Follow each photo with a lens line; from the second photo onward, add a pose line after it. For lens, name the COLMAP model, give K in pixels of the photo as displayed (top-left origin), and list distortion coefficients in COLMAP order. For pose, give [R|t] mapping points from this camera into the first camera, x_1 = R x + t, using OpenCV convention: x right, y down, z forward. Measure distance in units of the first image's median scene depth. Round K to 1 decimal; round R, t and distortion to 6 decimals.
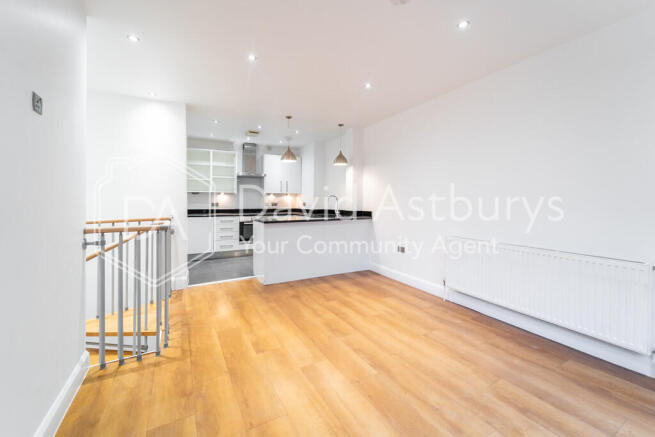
lens RADIAL K [[273.1, 0, 322.5], [0, 273.1, 204.8], [0, 0, 1]] dist [0.000612, -0.000070]
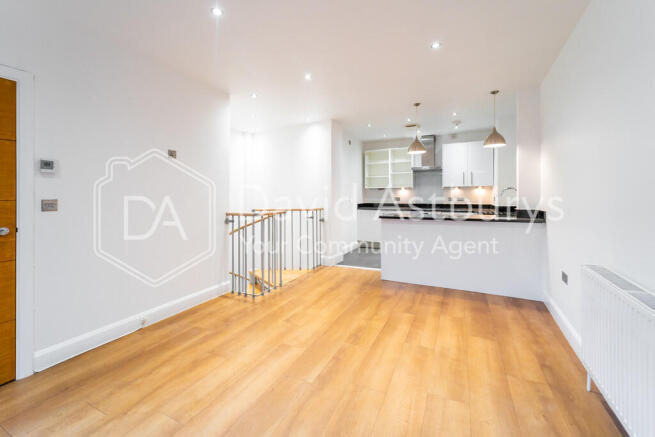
lens RADIAL K [[273.1, 0, 326.7], [0, 273.1, 193.7], [0, 0, 1]] dist [0.000612, -0.000070]
pose [[0.570161, -0.011436, -0.821453, 0.573134], [-0.004531, 0.999844, -0.017064, -0.004149], [0.821520, 0.013451, 0.570020, 0.293639]]
